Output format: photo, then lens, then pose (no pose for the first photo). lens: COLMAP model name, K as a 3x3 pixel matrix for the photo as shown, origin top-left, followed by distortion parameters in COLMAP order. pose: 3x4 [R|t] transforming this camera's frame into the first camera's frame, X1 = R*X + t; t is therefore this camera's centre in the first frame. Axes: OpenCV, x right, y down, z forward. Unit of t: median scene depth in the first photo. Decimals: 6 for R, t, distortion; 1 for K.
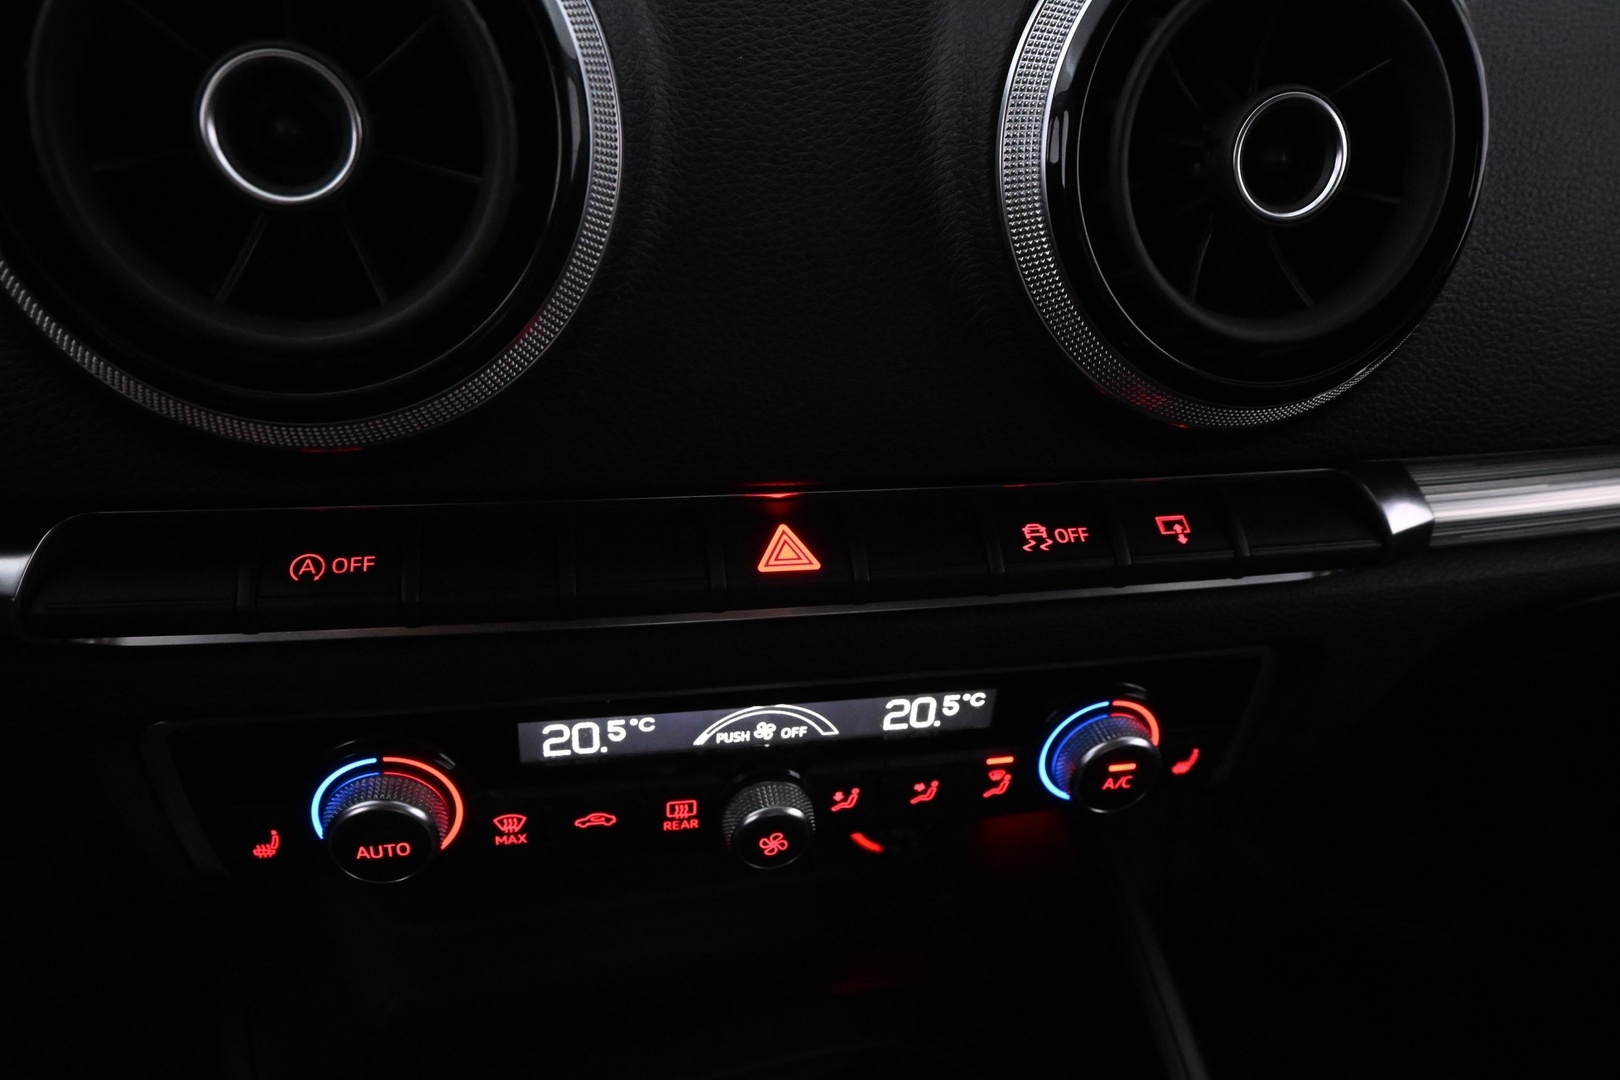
lens RADIAL K [[1154.6, 0, 828.2], [0, 1154.6, 528.8], [0, 0, 1]] dist [-0.009672, -0.025834]
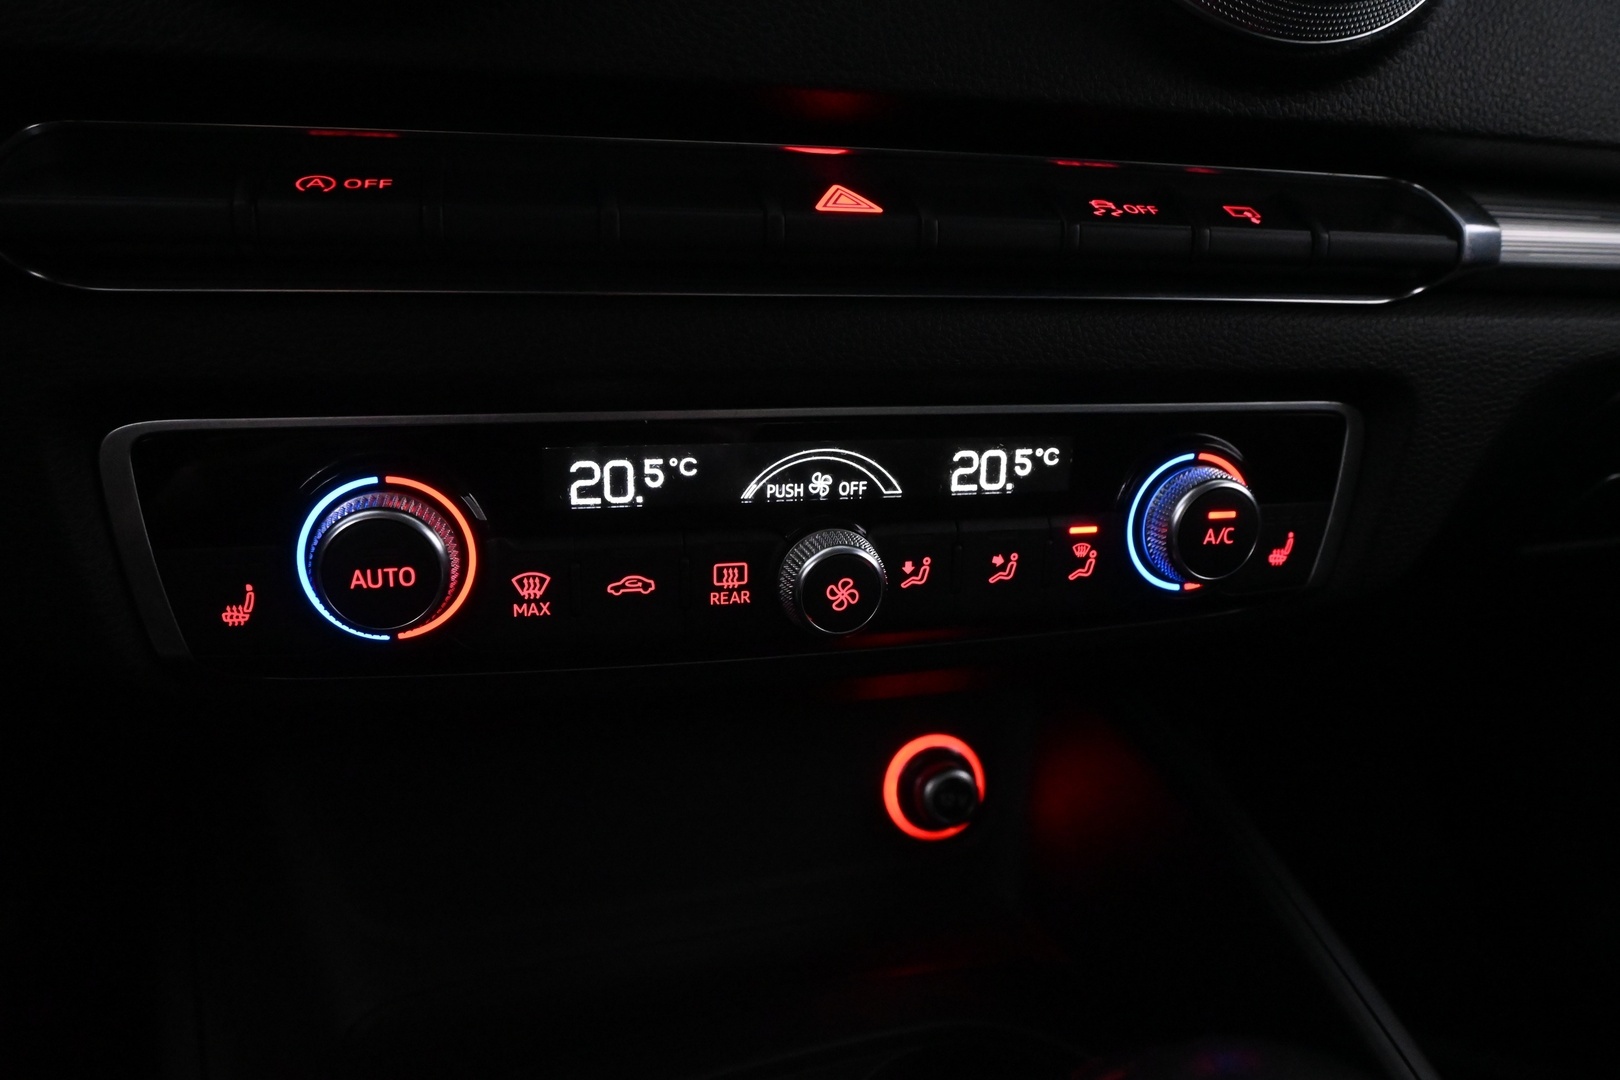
lens RADIAL K [[1119.4, 0, 820.2], [0, 1119.4, 518.4], [0, 0, 1]] dist [-0.031172, -0.000605]
pose [[0.997082, -0.062851, 0.043328, -0.095379], [0.071940, 0.963492, -0.257890, 0.427596], [-0.025538, 0.260255, 0.965202, 0.187629]]
